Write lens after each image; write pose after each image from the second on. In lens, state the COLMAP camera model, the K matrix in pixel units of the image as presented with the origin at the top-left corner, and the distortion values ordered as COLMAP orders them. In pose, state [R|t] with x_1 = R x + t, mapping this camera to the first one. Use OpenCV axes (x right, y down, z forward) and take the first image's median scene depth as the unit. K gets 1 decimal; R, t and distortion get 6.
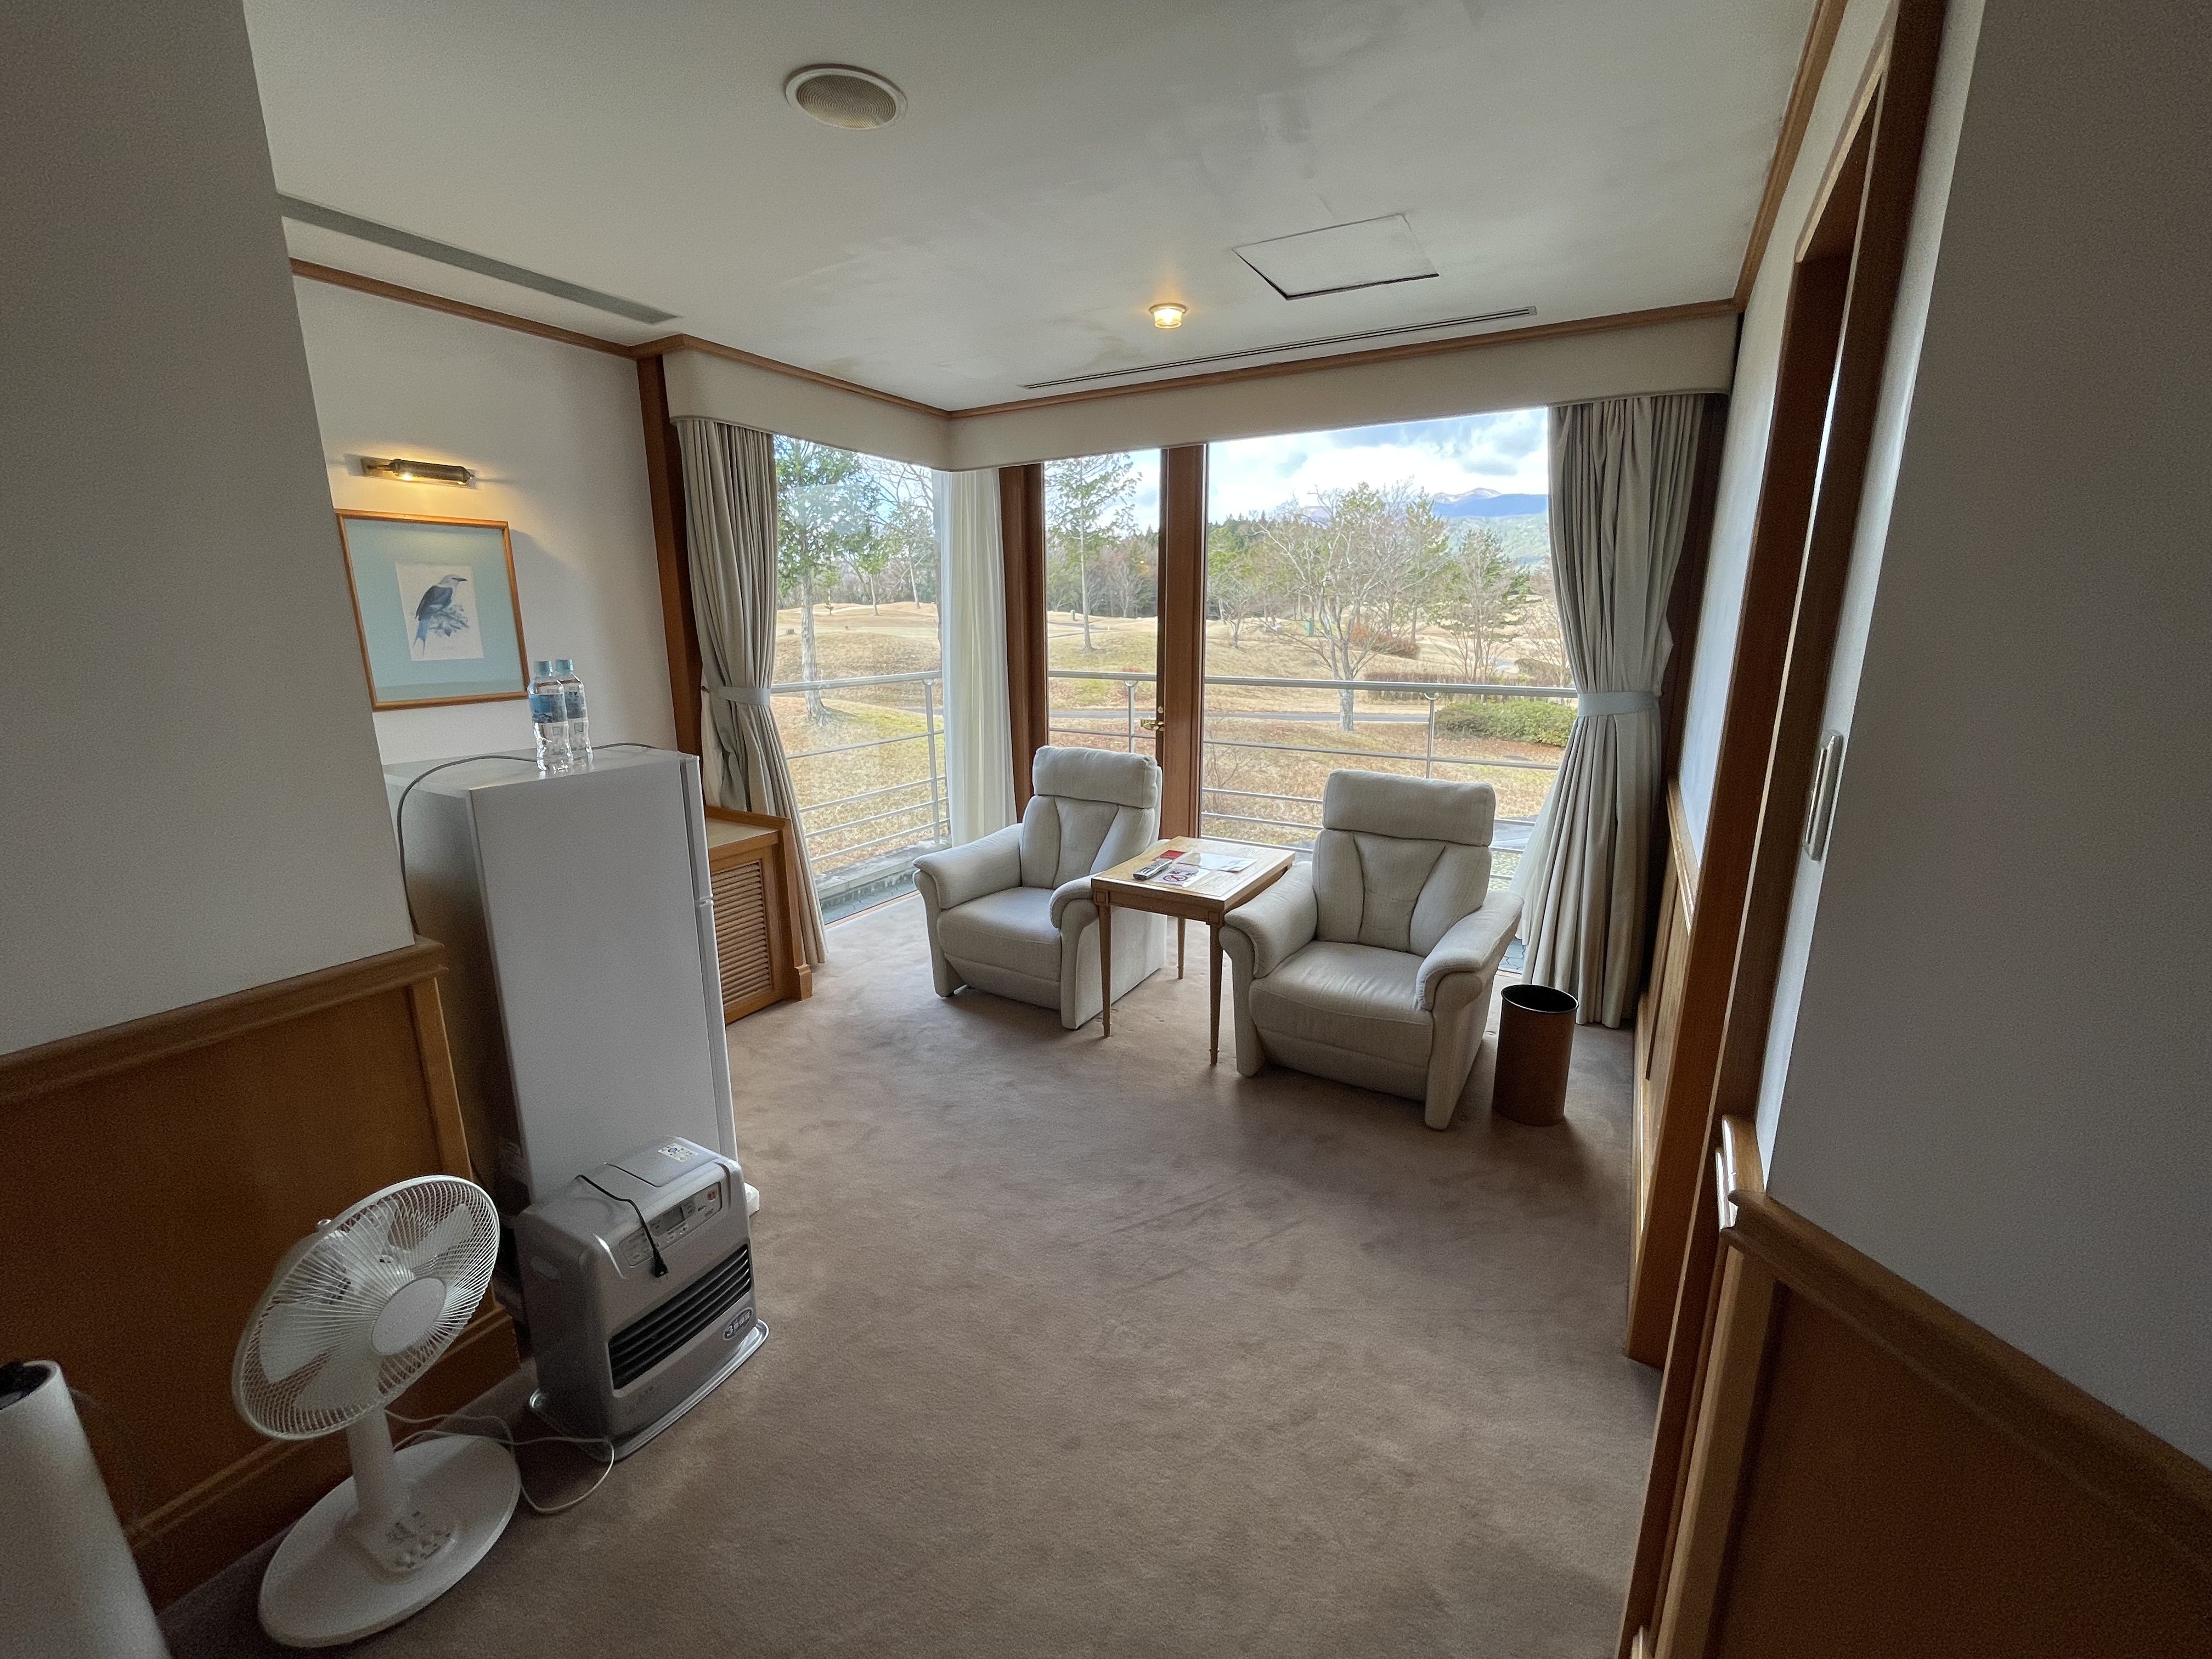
lens RADIAL K [[895.0, 0, 1104.0], [0, 895.0, 817.3], [0, 0, 1]] dist [-0.000748, -0.000019]
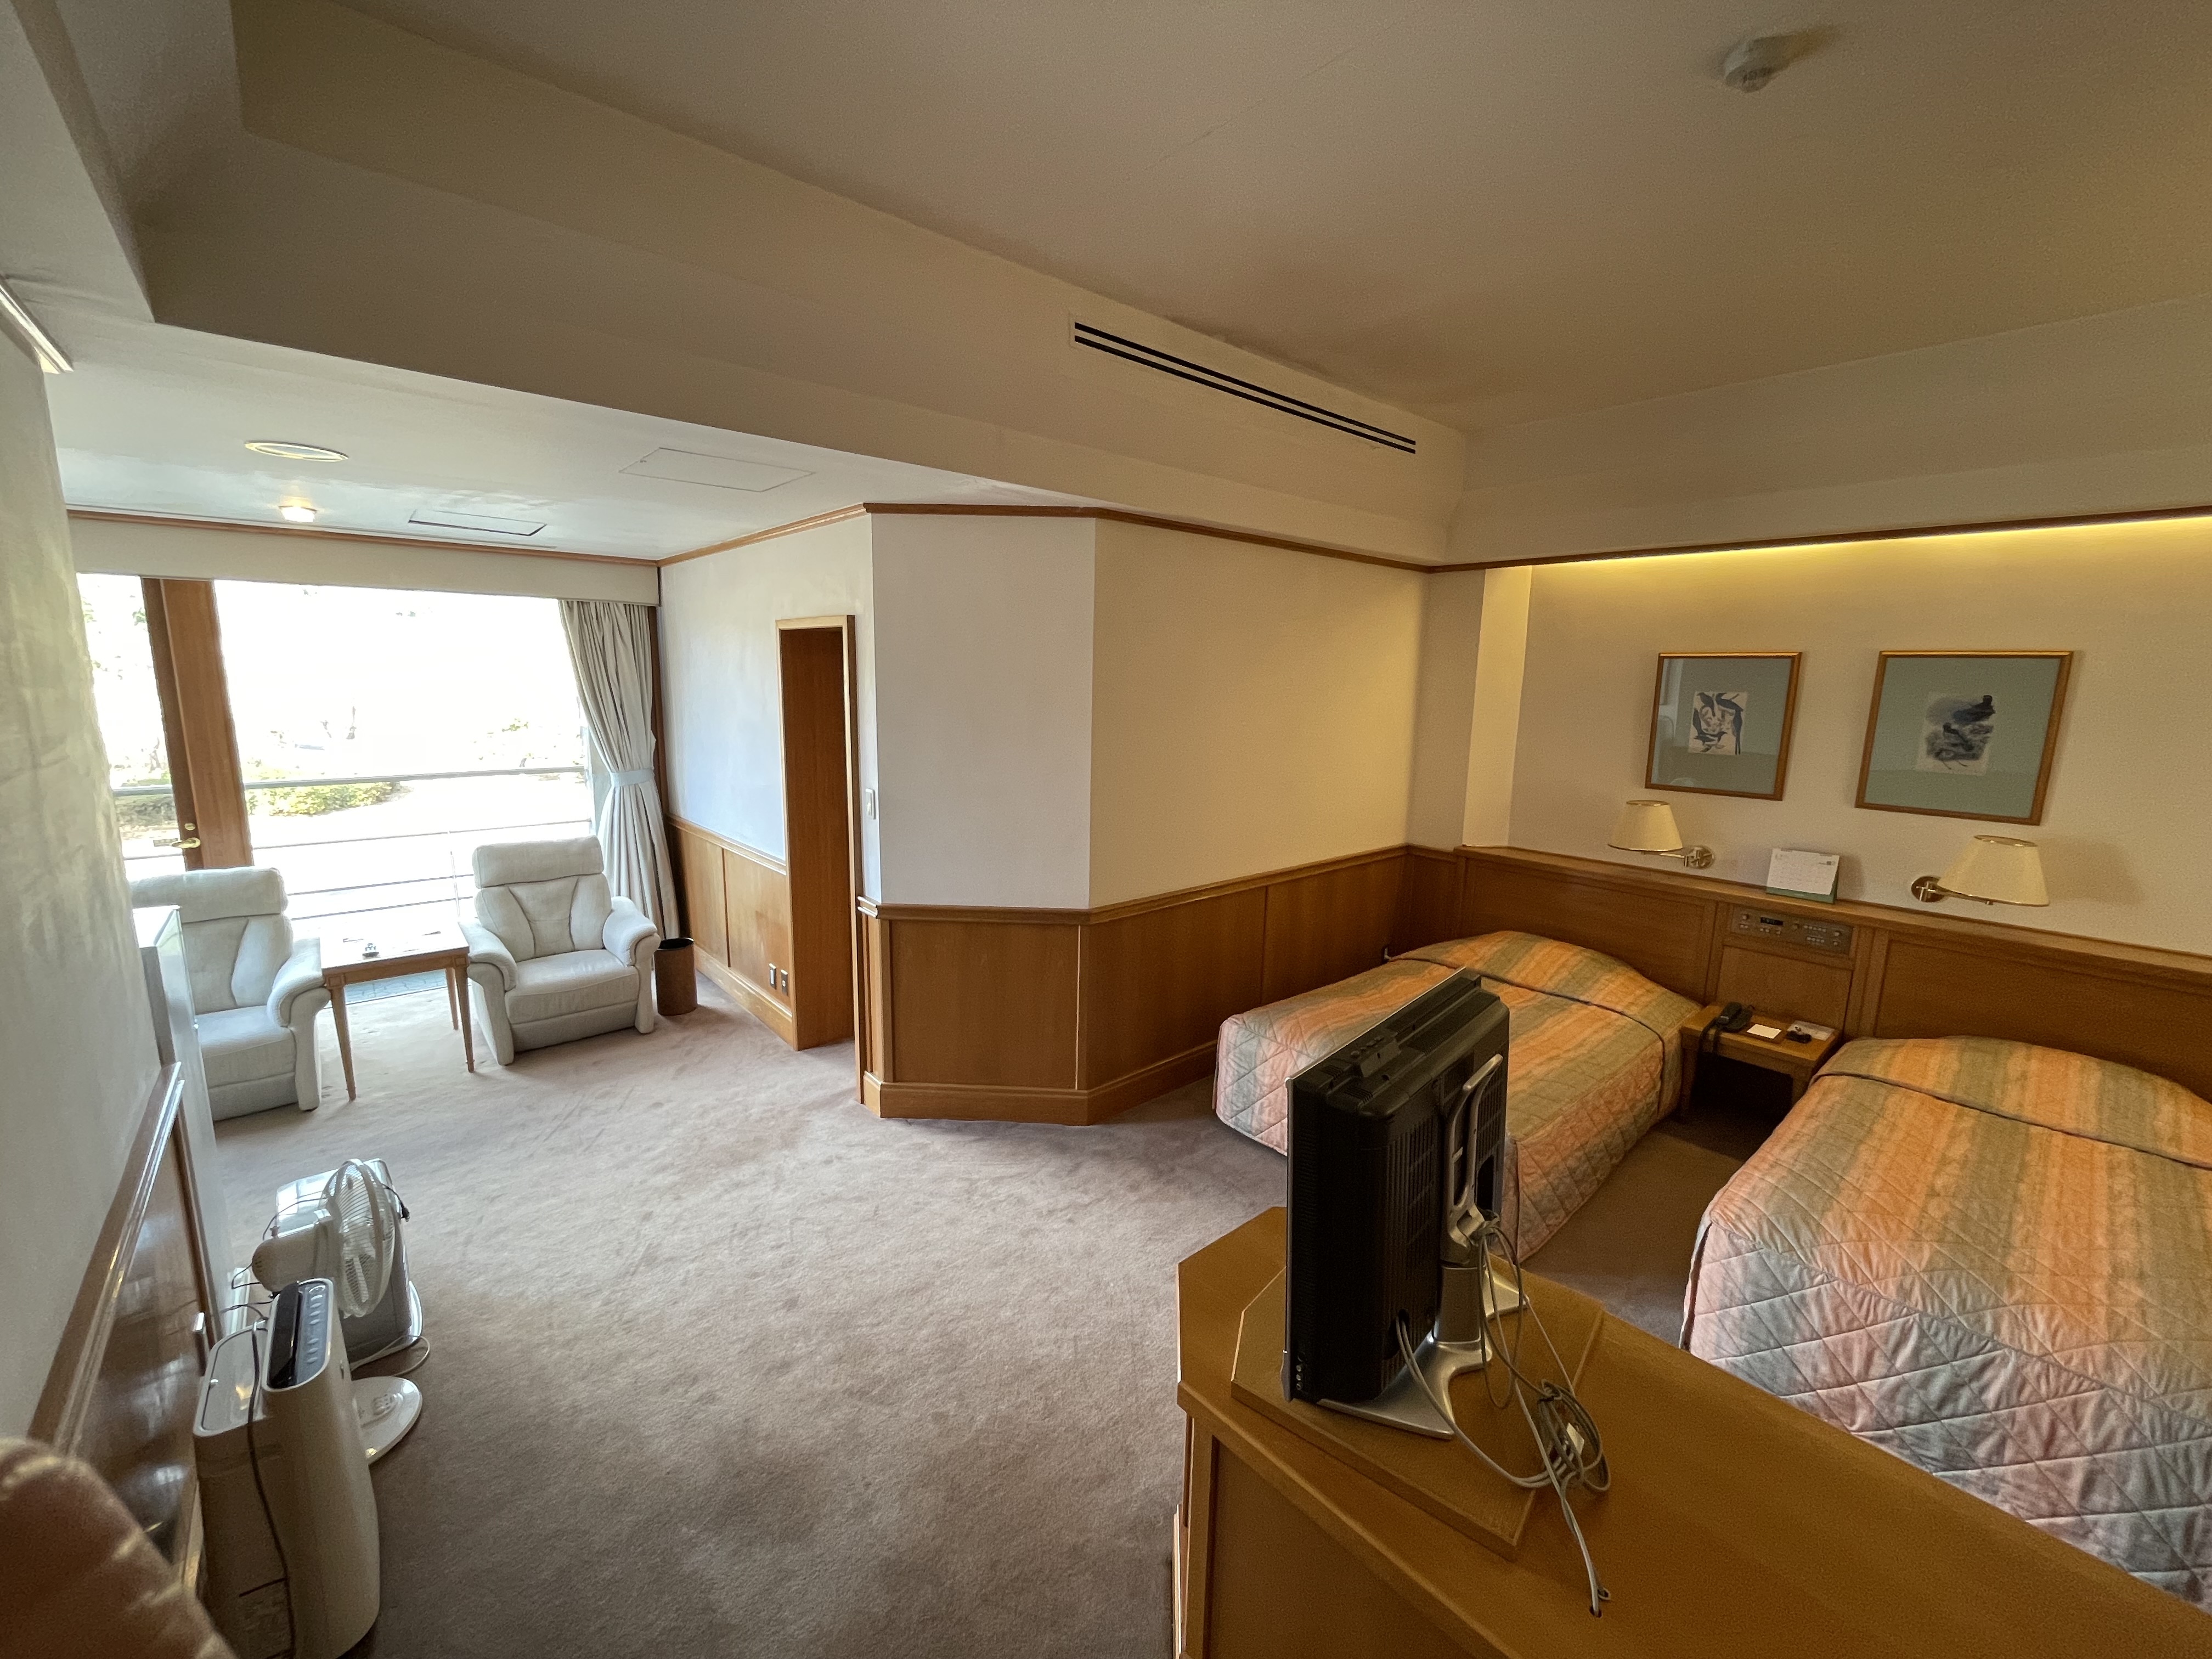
lens RADIAL K [[895.0, 0, 1104.0], [0, 895.0, 817.3], [0, 0, 1]] dist [-0.000748, -0.000019]
pose [[0.311844, -0.145157, 0.938980, -0.792085], [0.204096, 0.975425, 0.083010, -0.013615], [-0.927954, 0.165756, 0.333806, -0.388275]]
